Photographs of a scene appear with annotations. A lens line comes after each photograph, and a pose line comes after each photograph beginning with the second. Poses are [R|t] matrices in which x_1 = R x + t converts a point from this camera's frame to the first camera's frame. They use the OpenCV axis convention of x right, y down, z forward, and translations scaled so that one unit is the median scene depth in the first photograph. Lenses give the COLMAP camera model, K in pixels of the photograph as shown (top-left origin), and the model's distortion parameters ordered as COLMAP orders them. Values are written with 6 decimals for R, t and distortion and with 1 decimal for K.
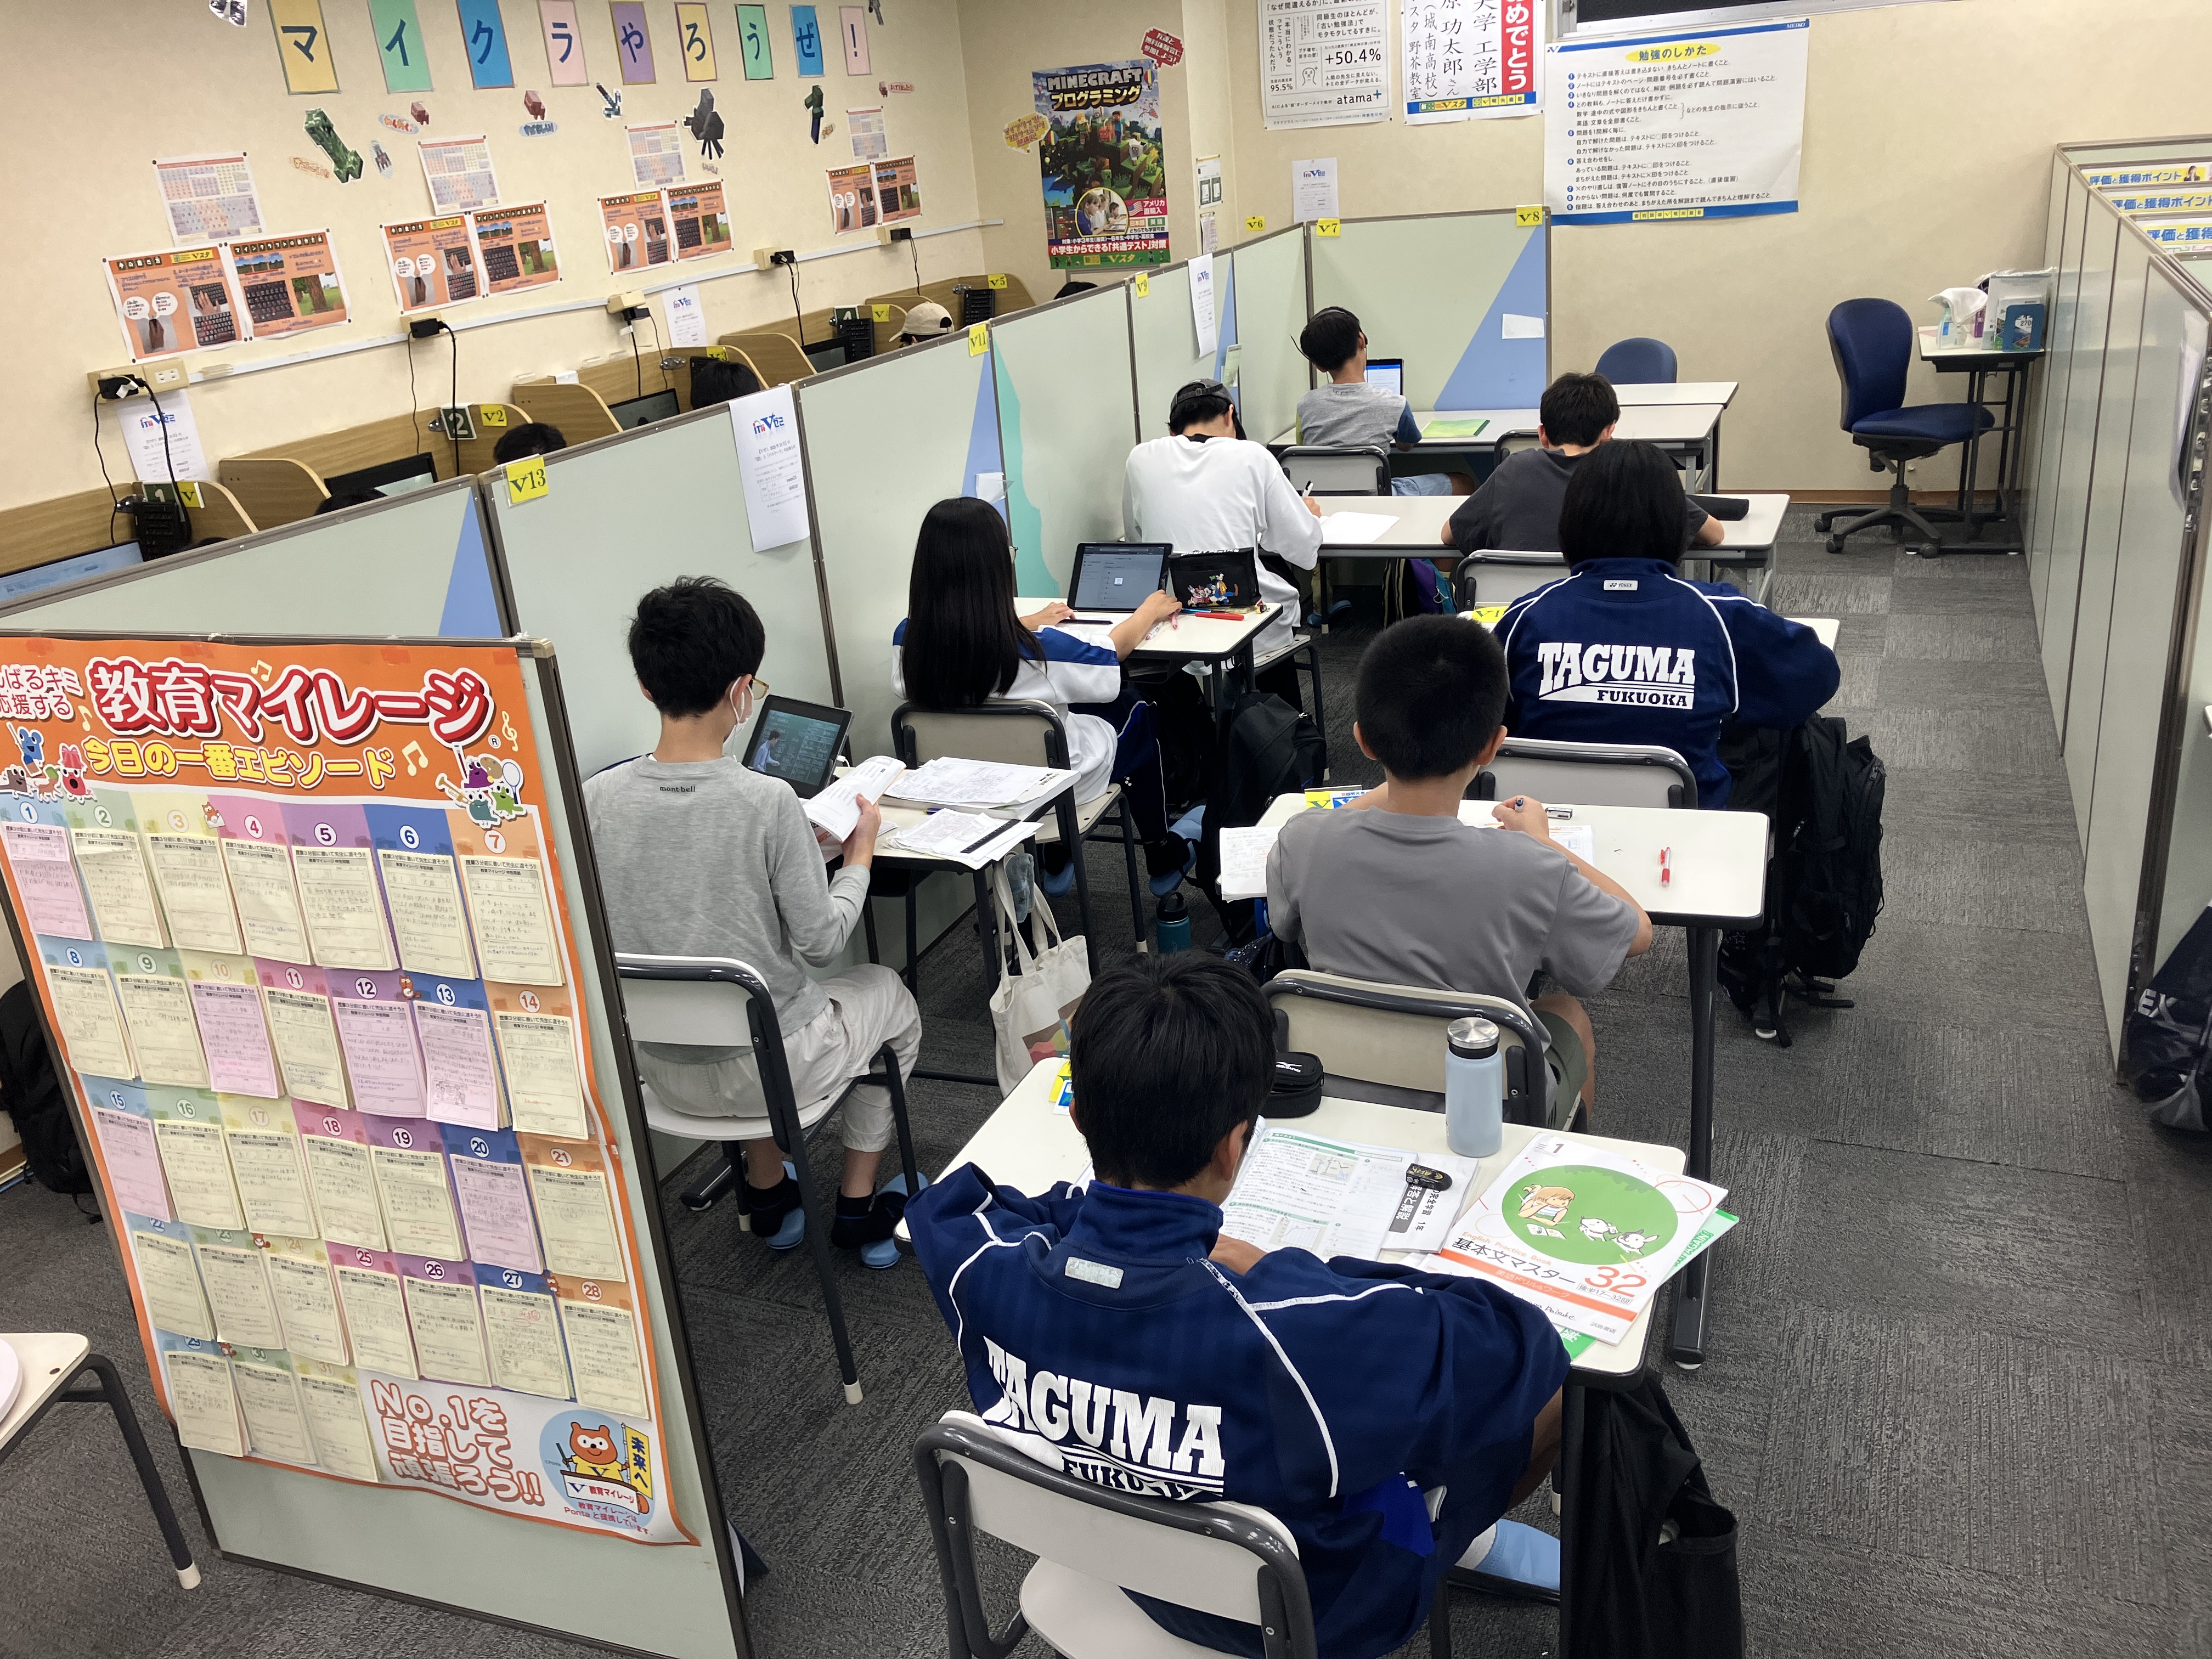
lens RADIAL K [[1868.3, 0, 1106.0], [0, 1868.3, 829.5], [0, 0, 1]] dist [-0.006657, 0.060546]
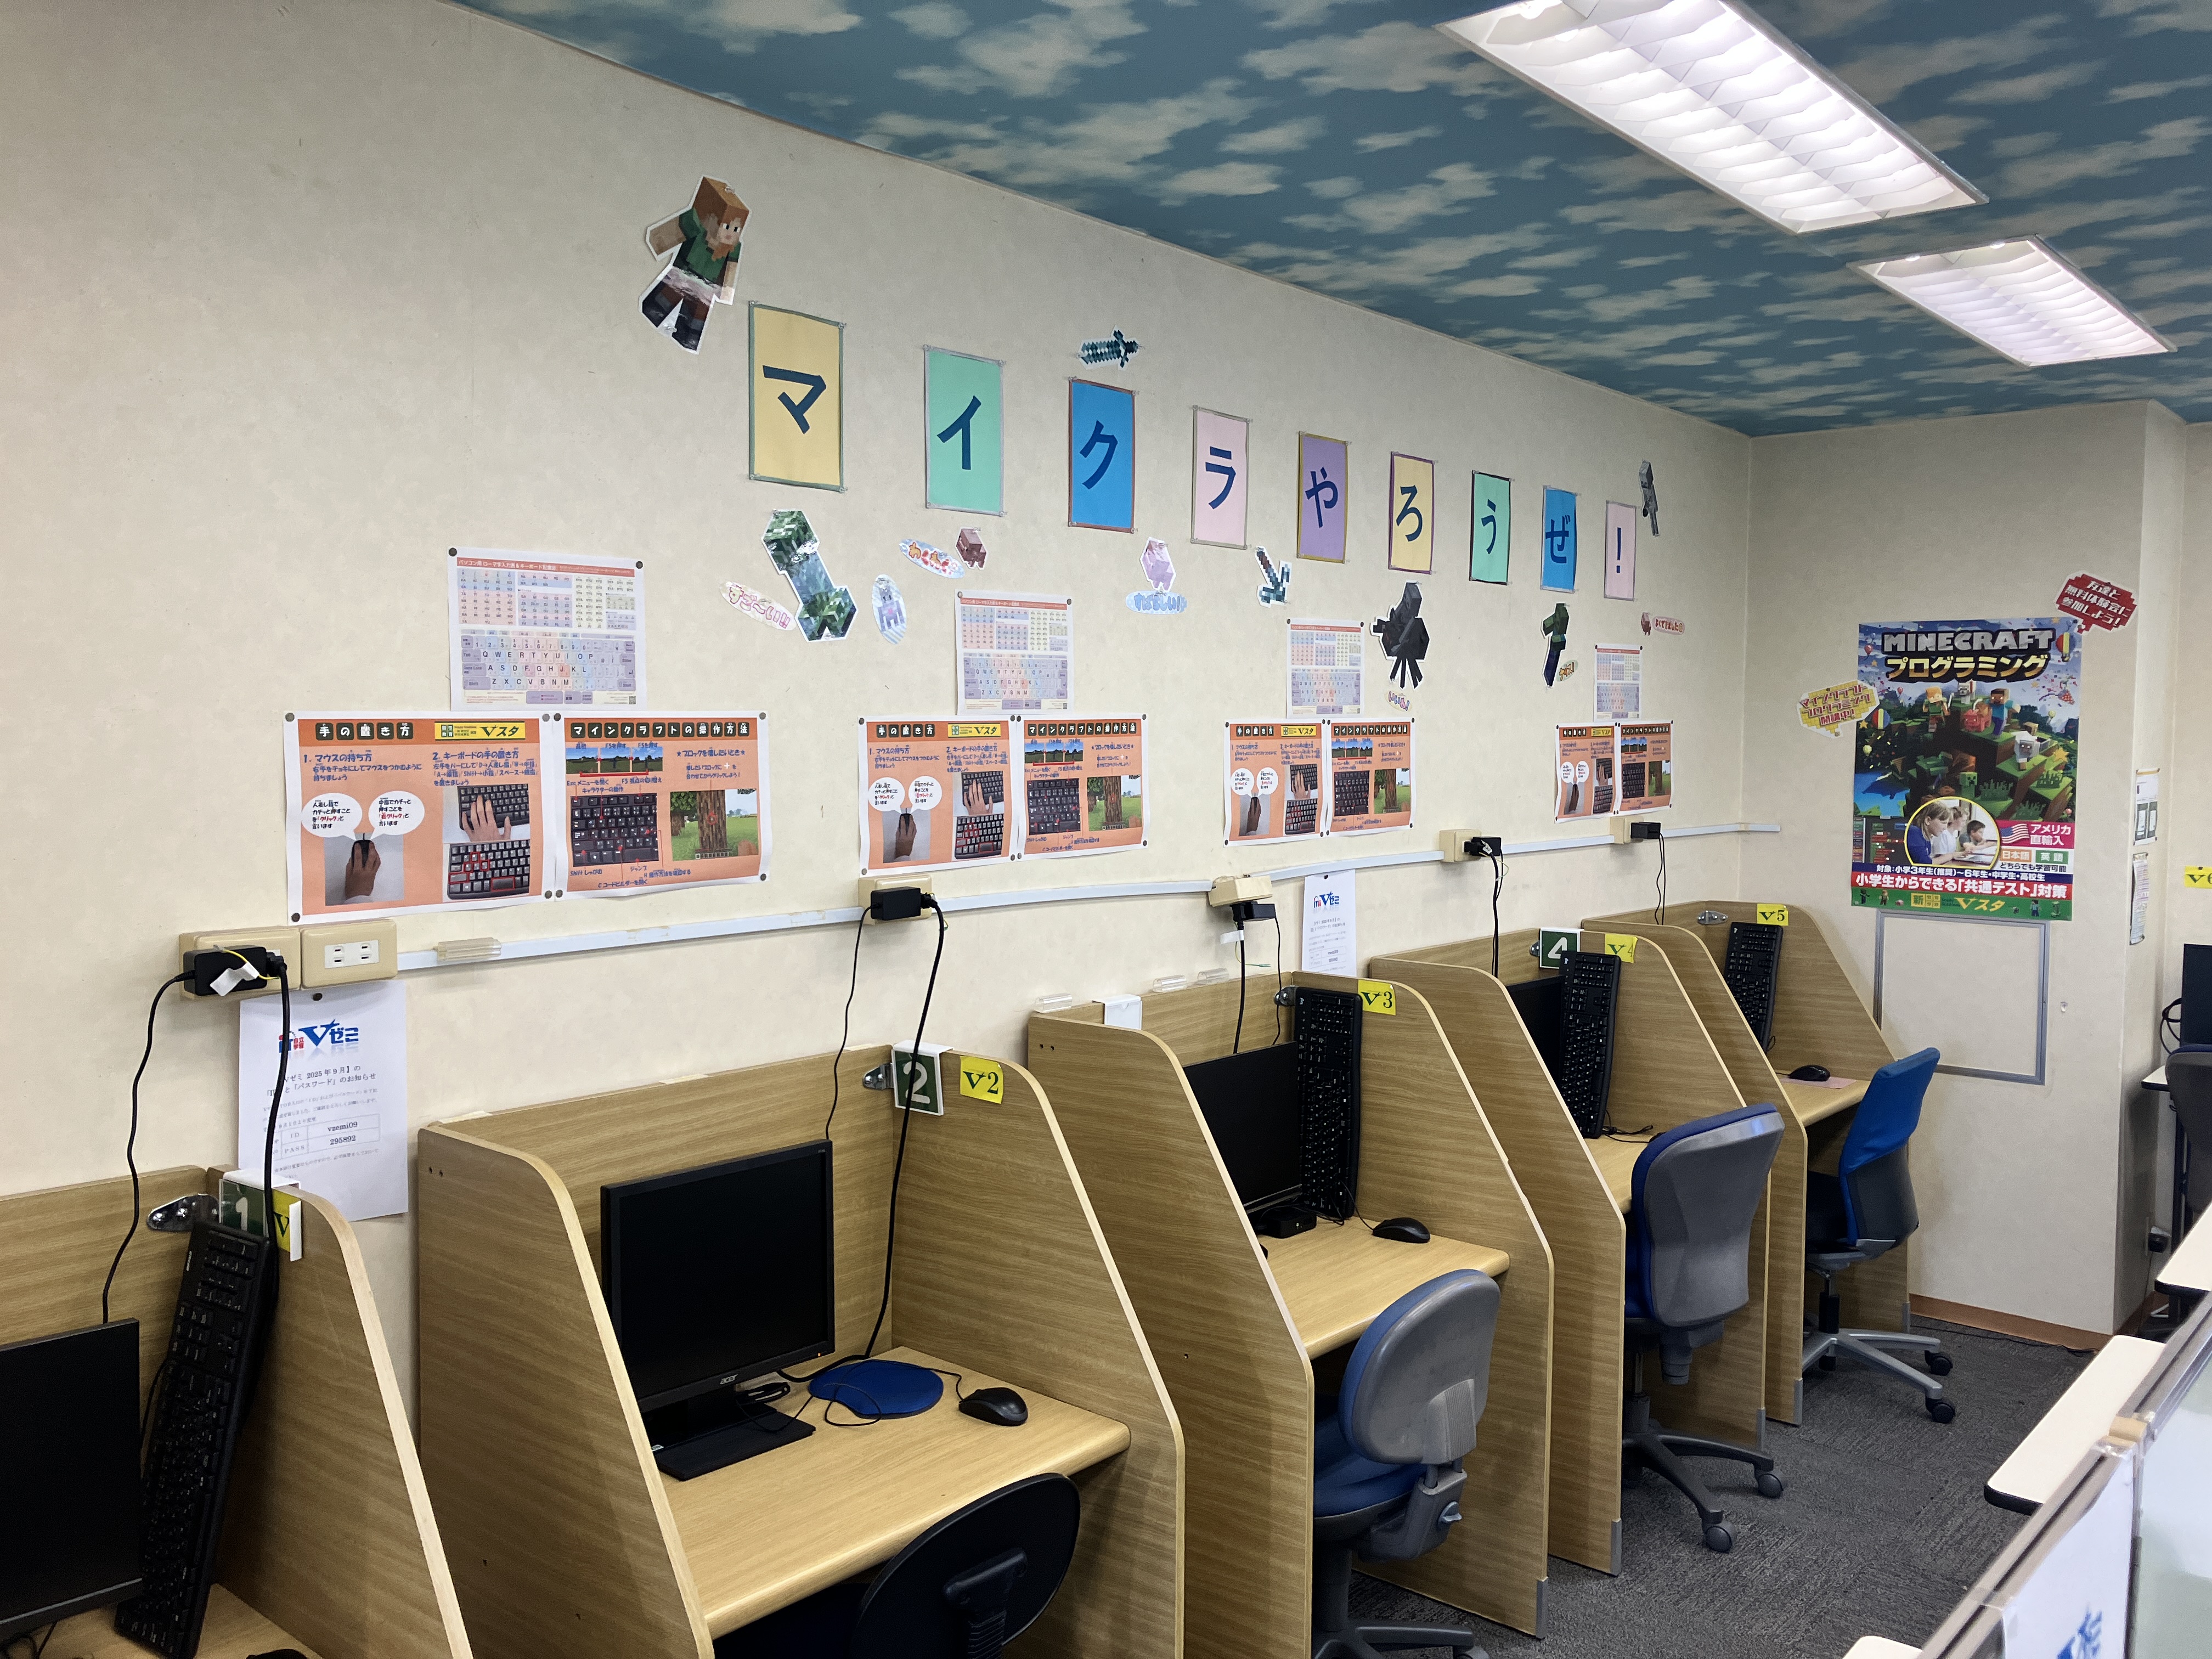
lens RADIAL K [[1868.3, 0, 1106.0], [0, 1868.3, 829.5], [0, 0, 1]] dist [-0.006657, 0.060546]
pose [[0.957040, 0.111520, -0.267654, -0.135012], [-0.185996, 0.944259, -0.271624, -0.125964], [0.222443, 0.309737, 0.924436, 0.418078]]
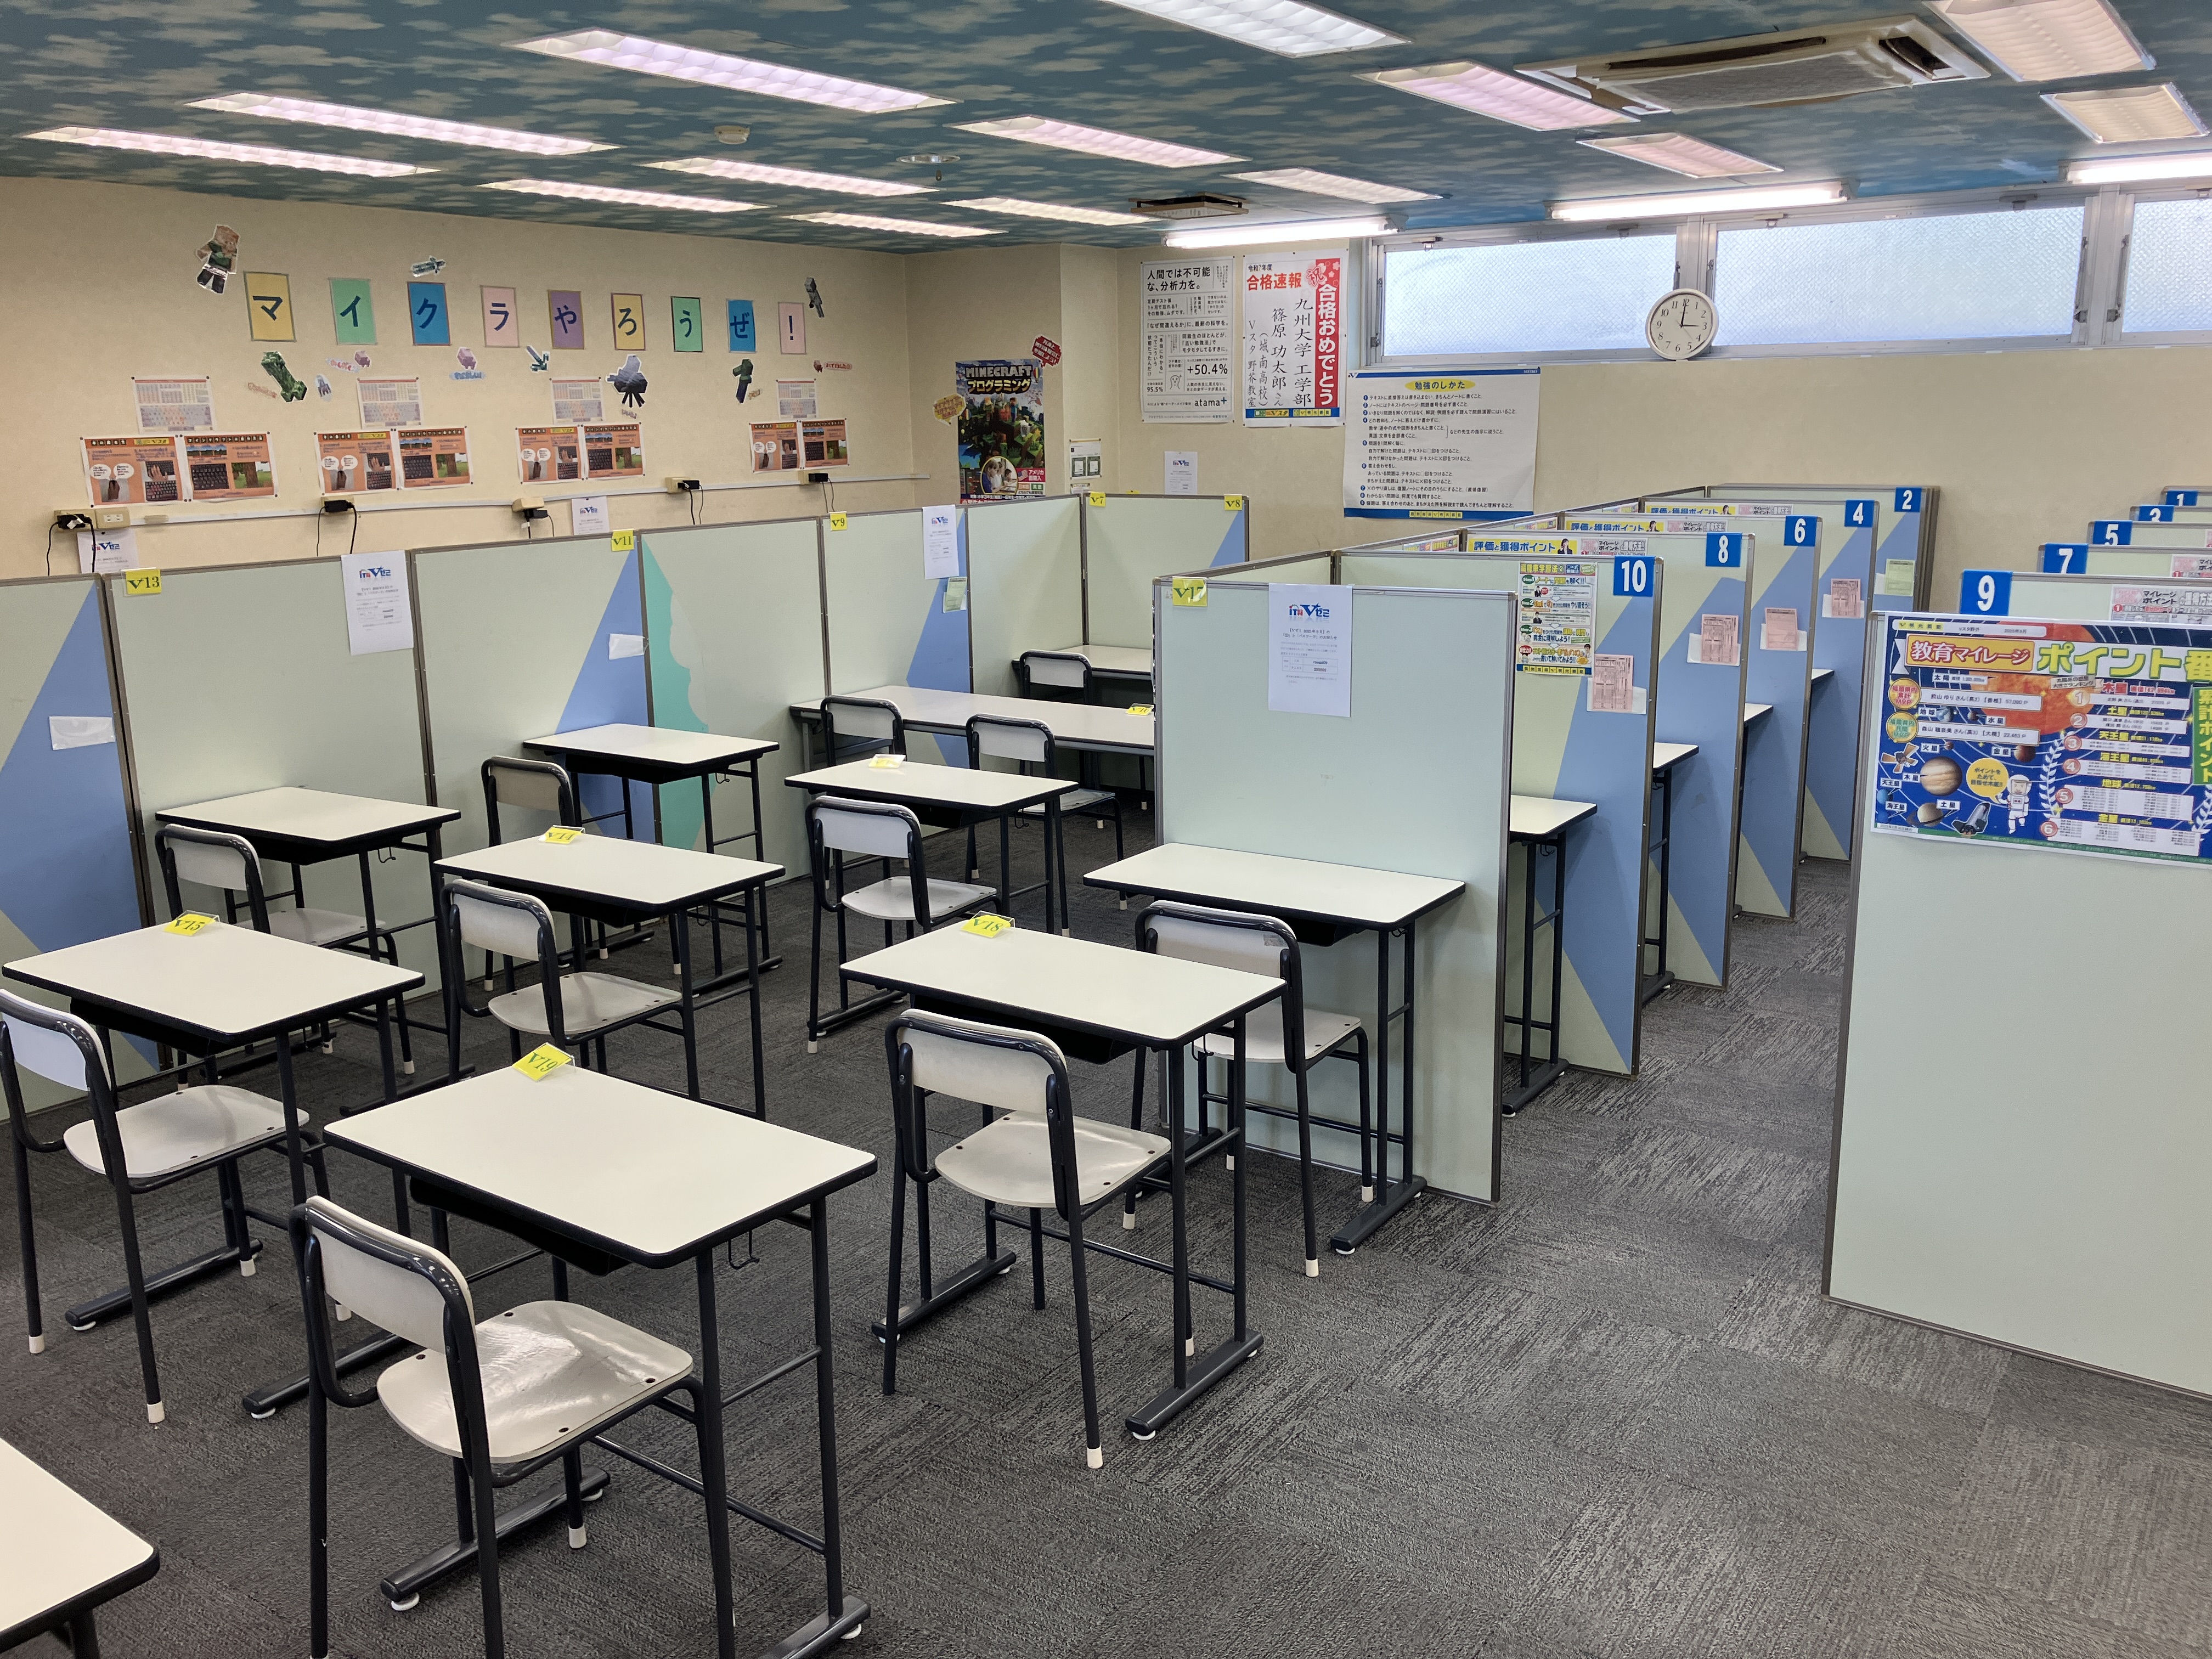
lens RADIAL K [[1915.6, 0, 1106.0], [0, 1915.6, 829.5], [0, 0, 1]] dist [0.089796, -0.131720]
pose [[0.977562, 0.113335, -0.177562, 0.390672], [-0.137018, 0.982351, -0.127329, 0.058885], [0.159997, 0.148801, 0.975838, -0.224653]]
